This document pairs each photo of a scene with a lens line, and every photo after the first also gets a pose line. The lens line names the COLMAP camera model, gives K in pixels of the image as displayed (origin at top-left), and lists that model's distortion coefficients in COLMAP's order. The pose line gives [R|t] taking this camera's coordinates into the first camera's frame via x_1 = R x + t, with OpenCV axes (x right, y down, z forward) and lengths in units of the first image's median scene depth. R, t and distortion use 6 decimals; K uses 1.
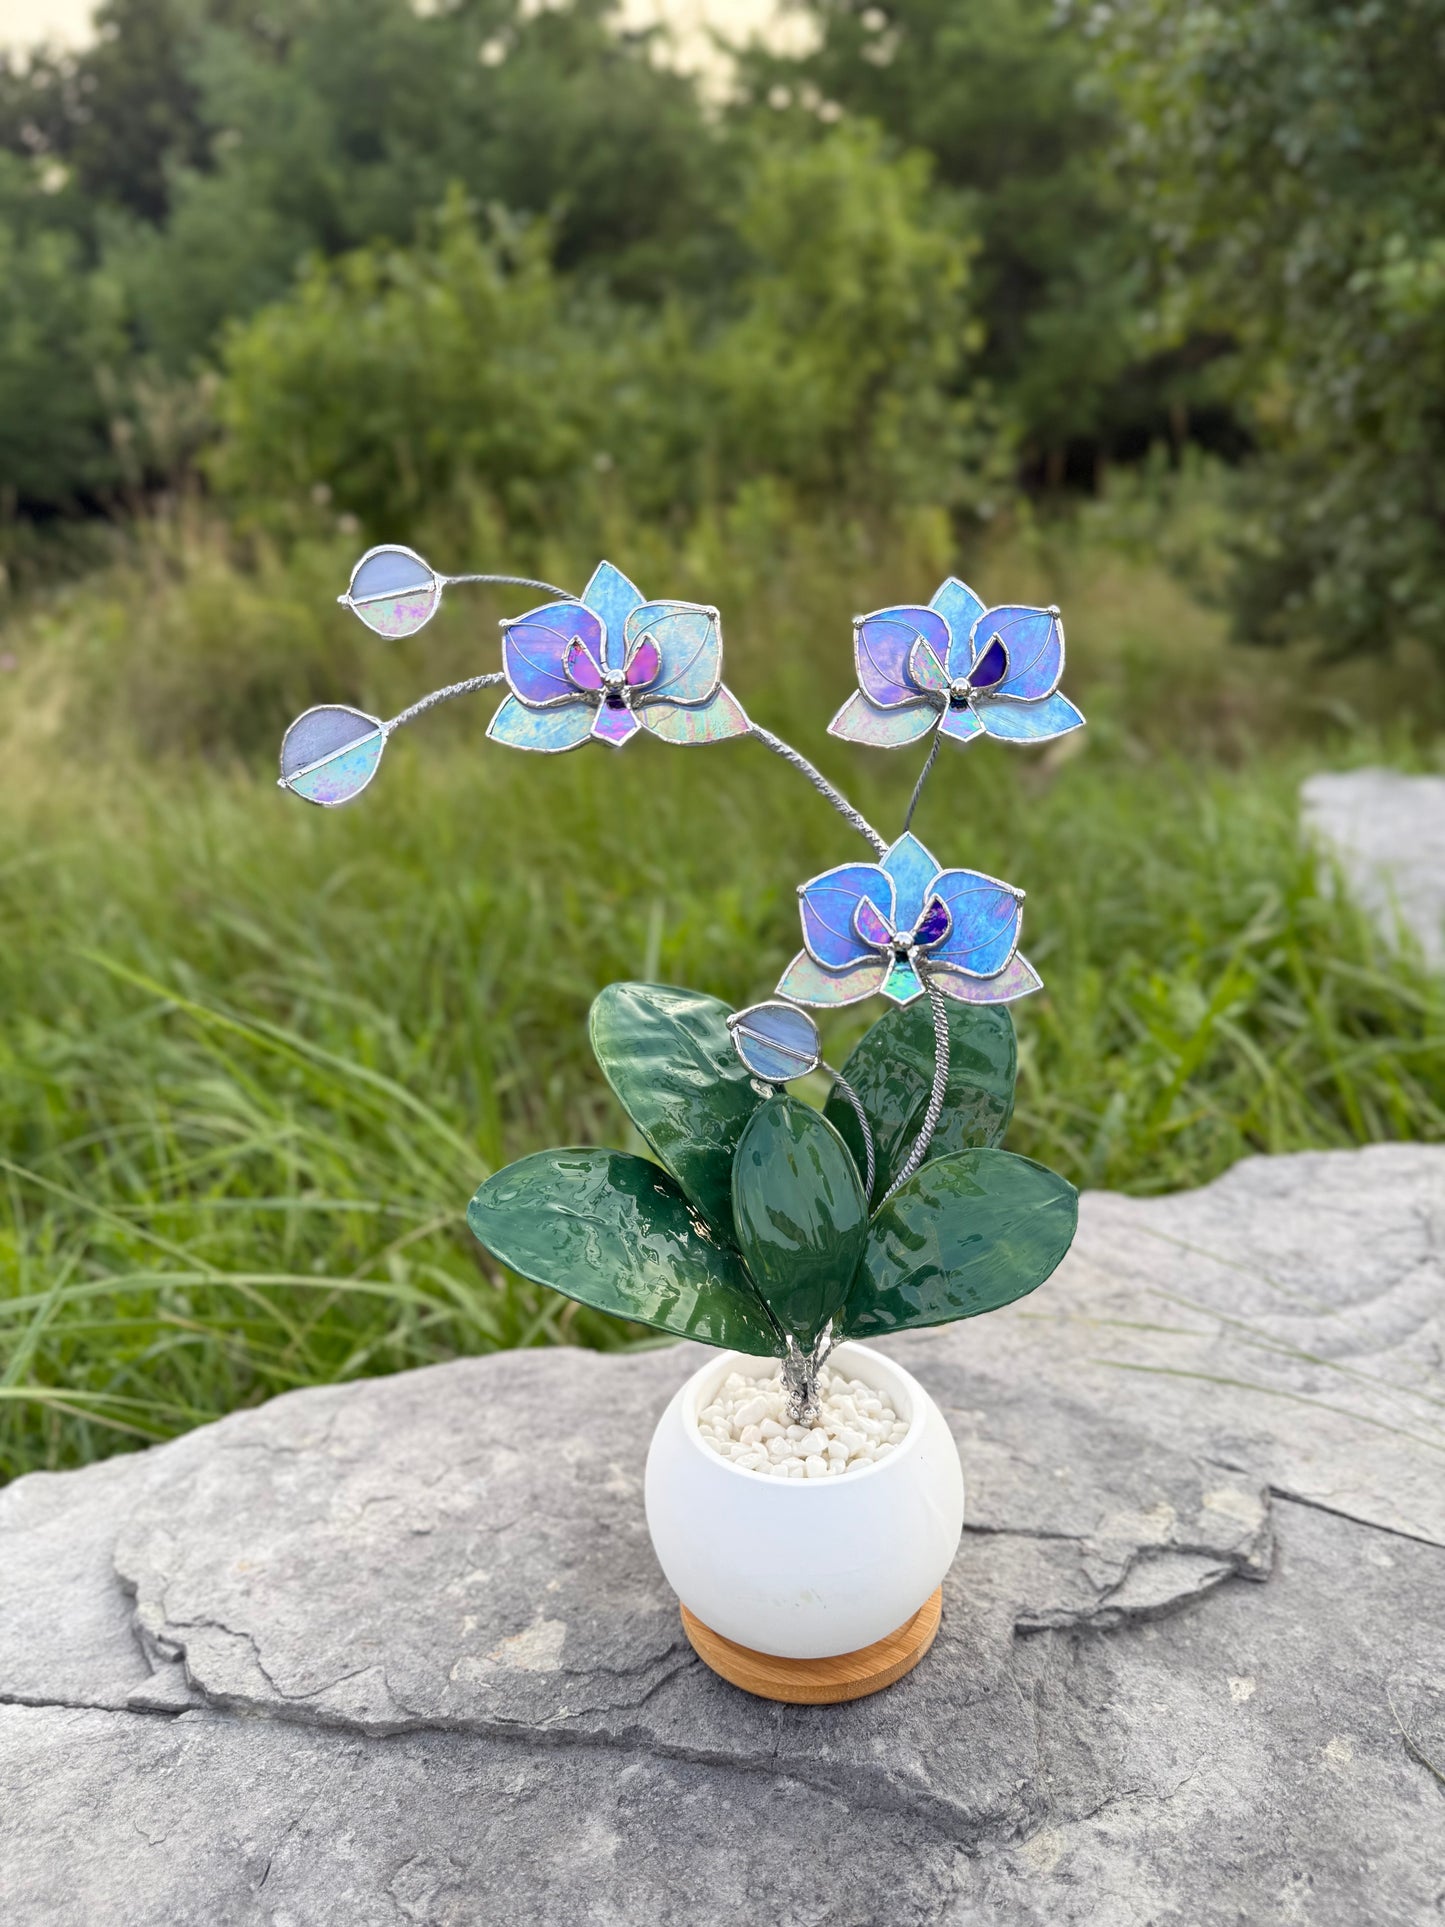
lens RADIAL K [[1315.2, 0, 737.5], [0, 1315.2, 950.4], [0, 0, 1]] dist [0.026933, -0.014345]
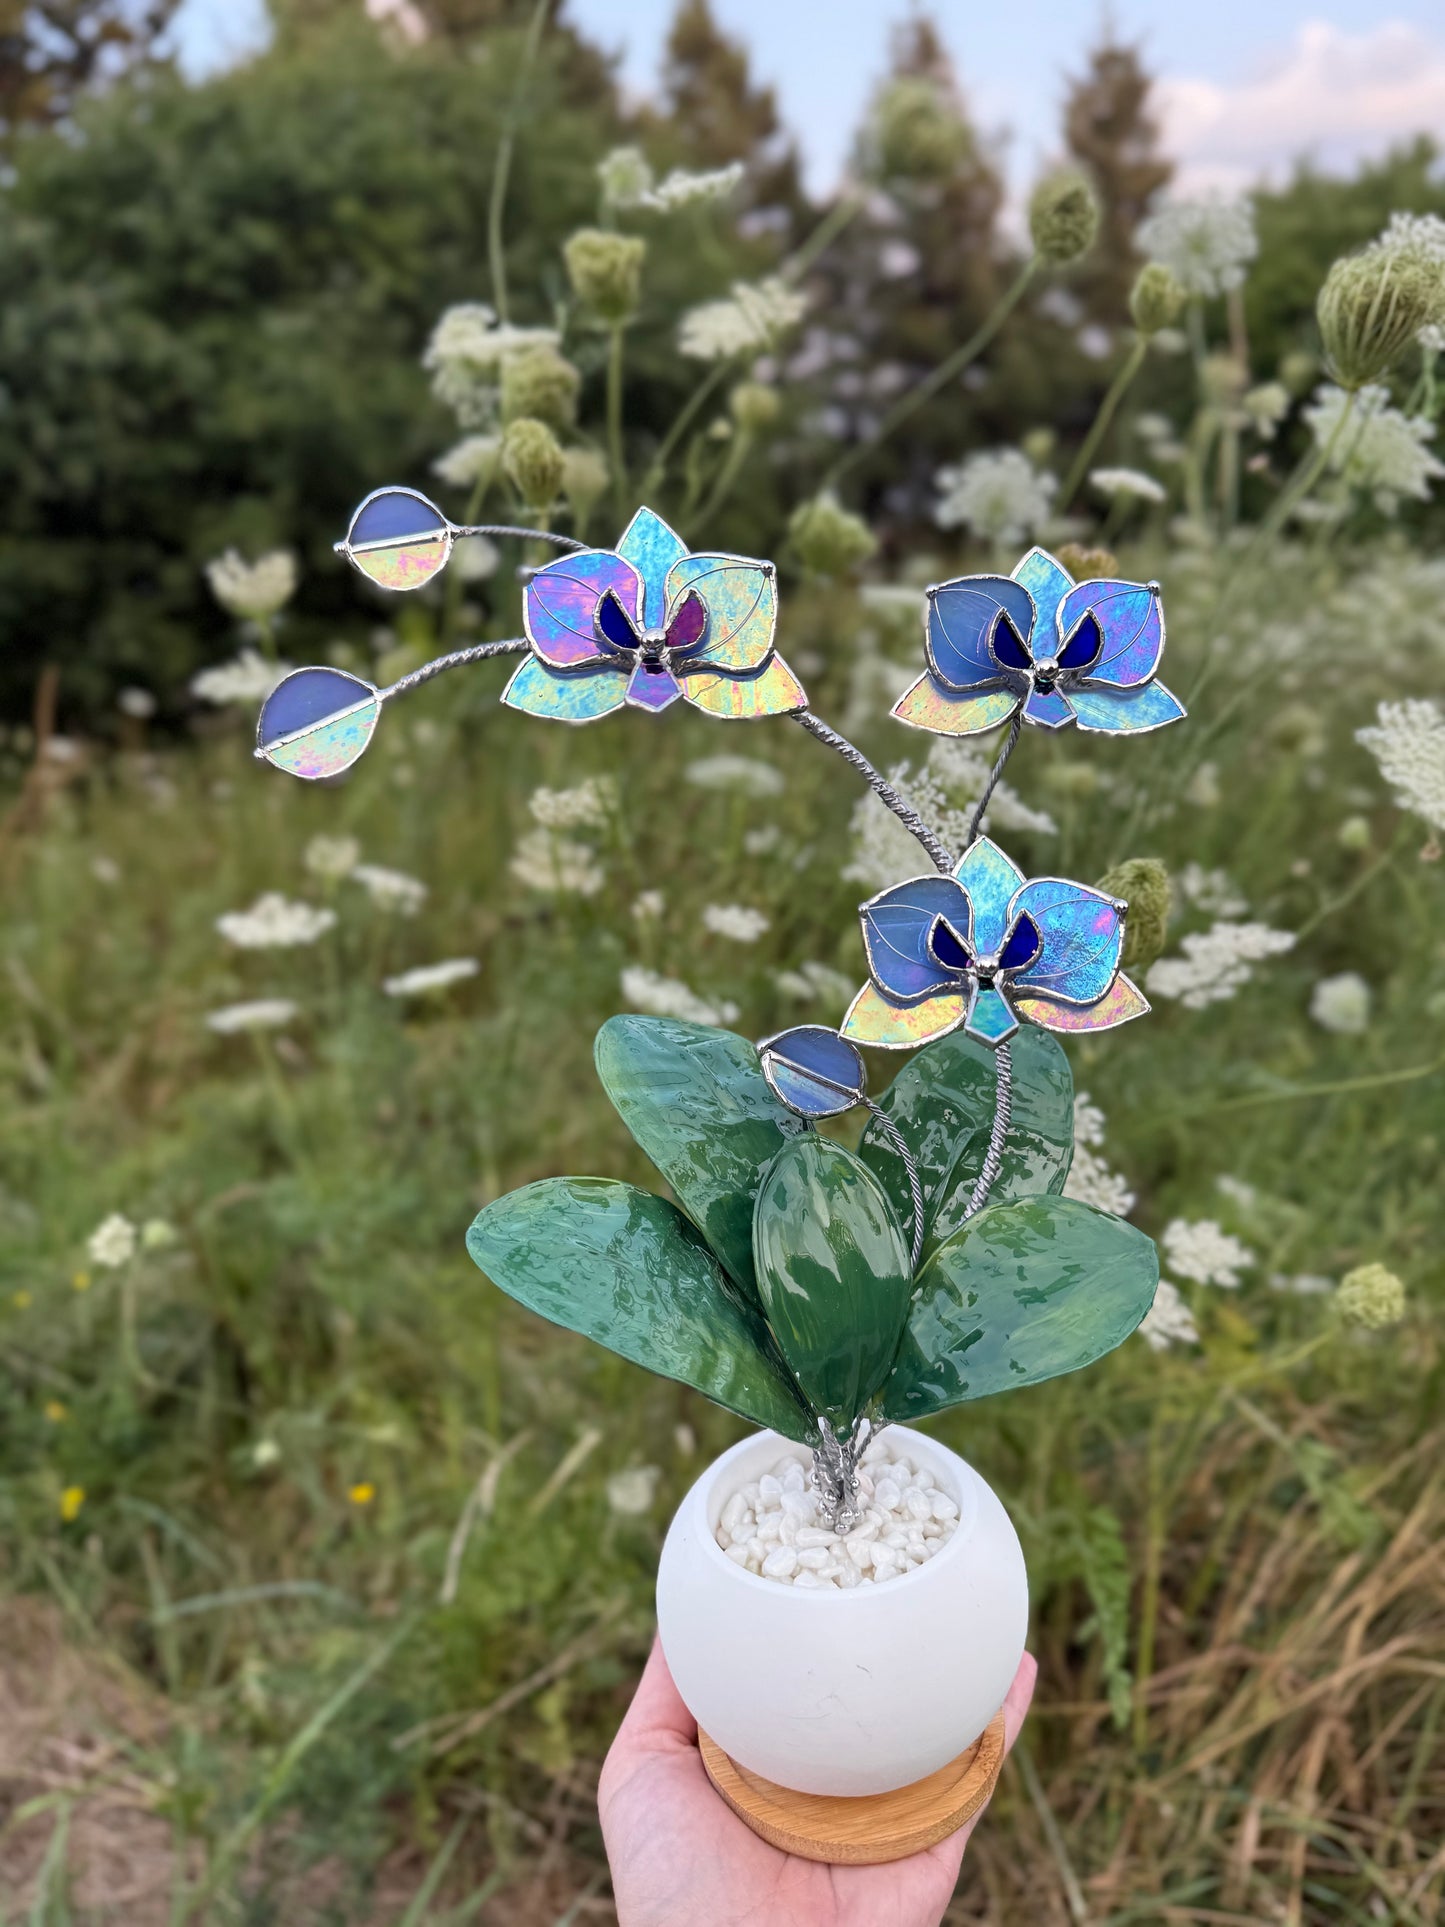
lens RADIAL K [[1297.1, 0, 729.8], [0, 1297.1, 951.8], [0, 0, 1]] dist [-0.003366, -0.000963]
pose [[0.999234, 0.035885, 0.015589, -0.047532], [-0.035358, 0.998834, -0.032871, 0.023024], [-0.016751, 0.032295, 0.999338, 0.155880]]
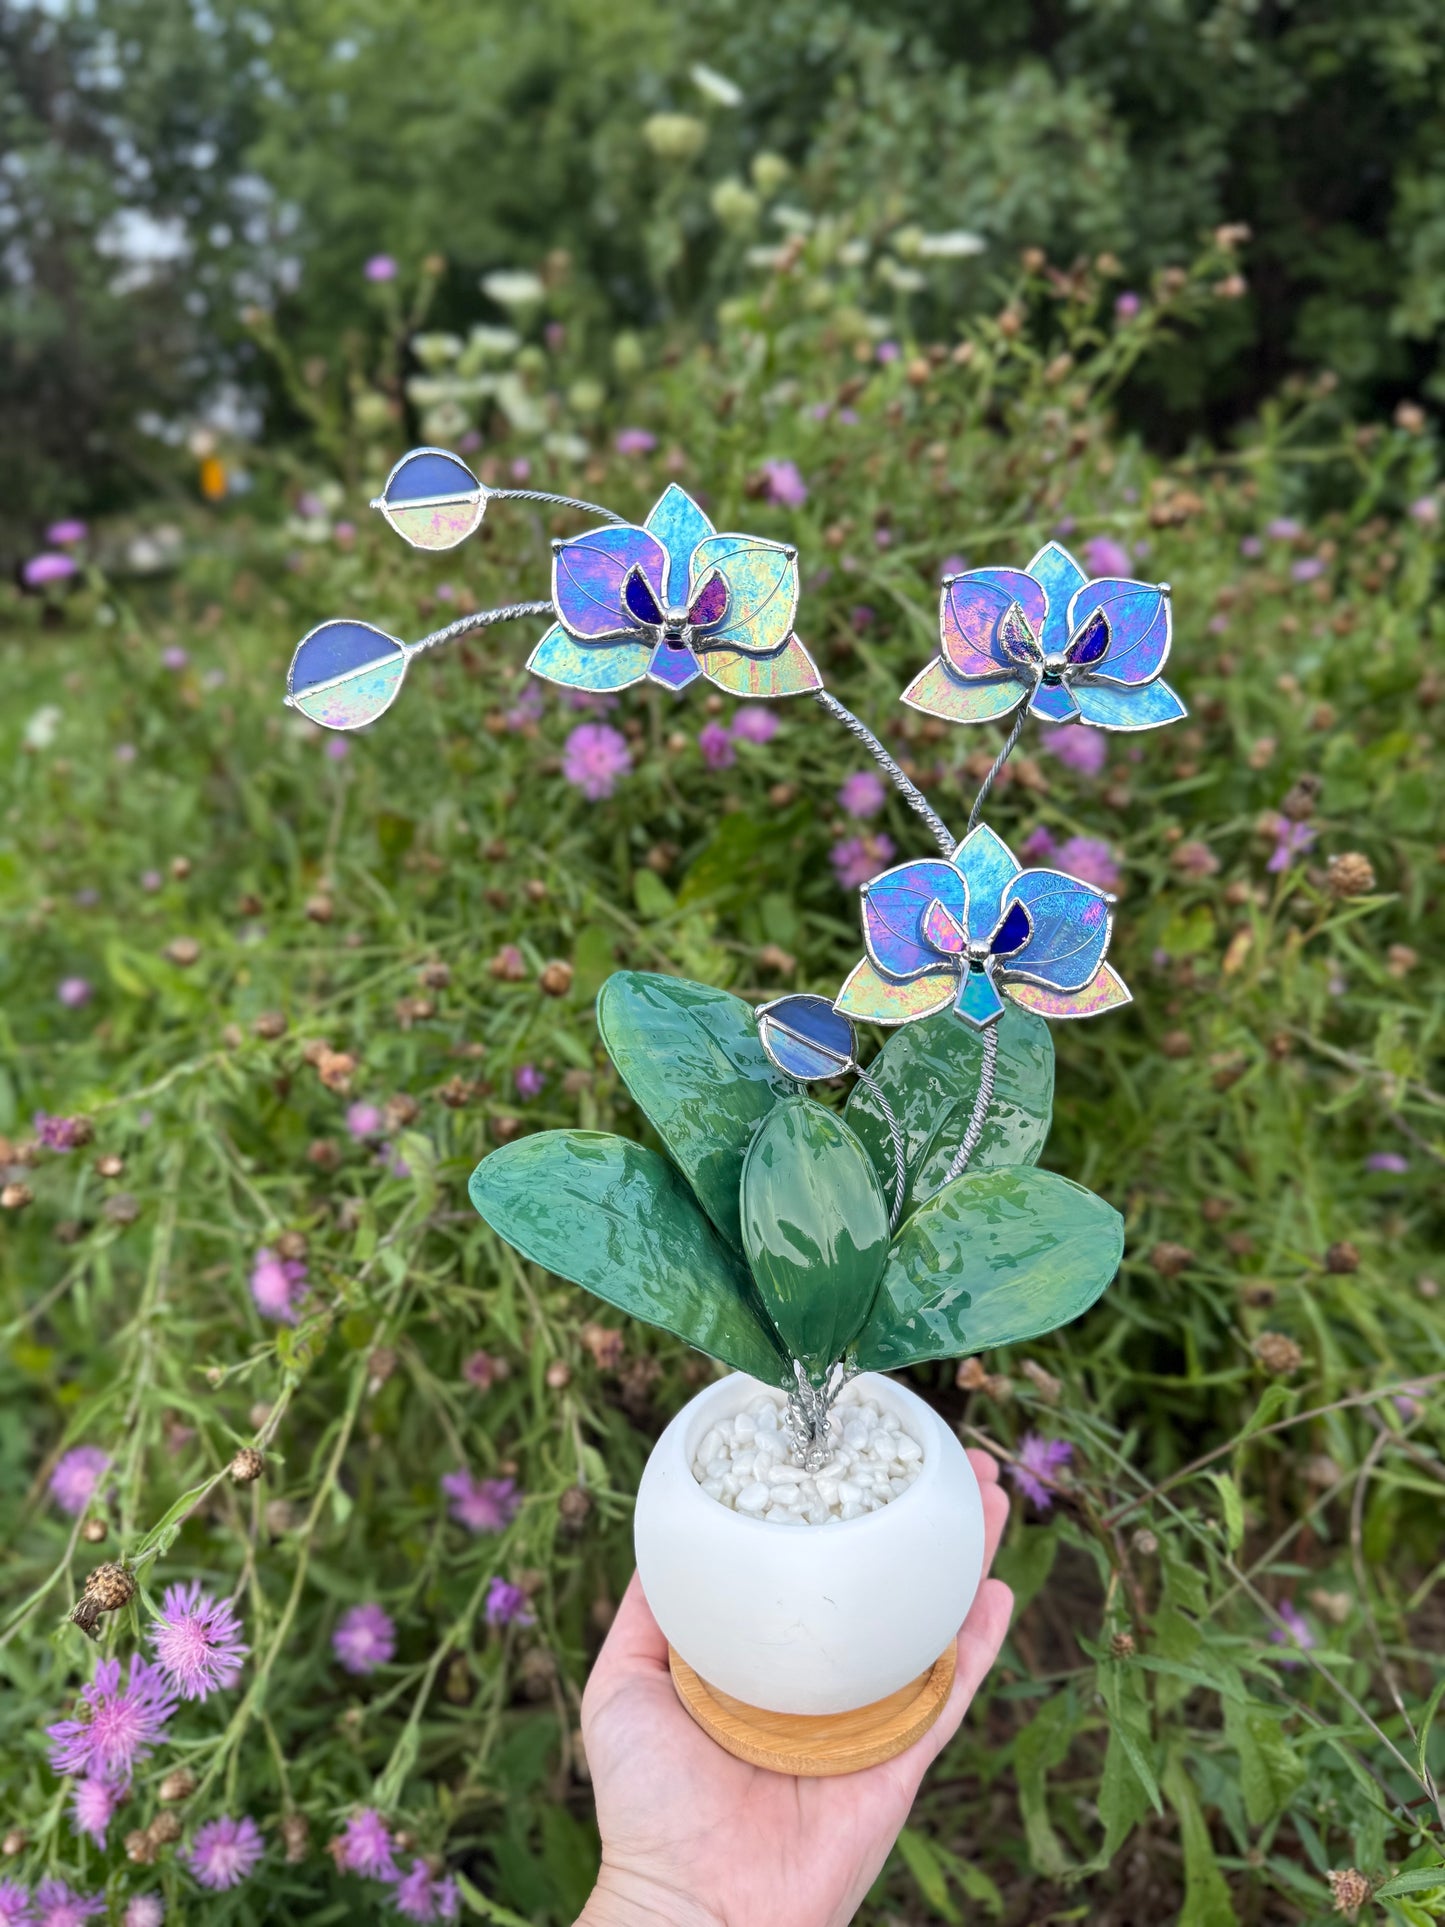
lens RADIAL K [[1297.1, 0, 734.0], [0, 1297.1, 942.6], [0, 0, 1]] dist [-0.003366, -0.000963]
pose [[0.995860, 0.088666, 0.020030, -0.050725], [-0.088913, 0.995970, 0.011766, -0.000554], [-0.018906, -0.013498, 0.999730, 0.119140]]
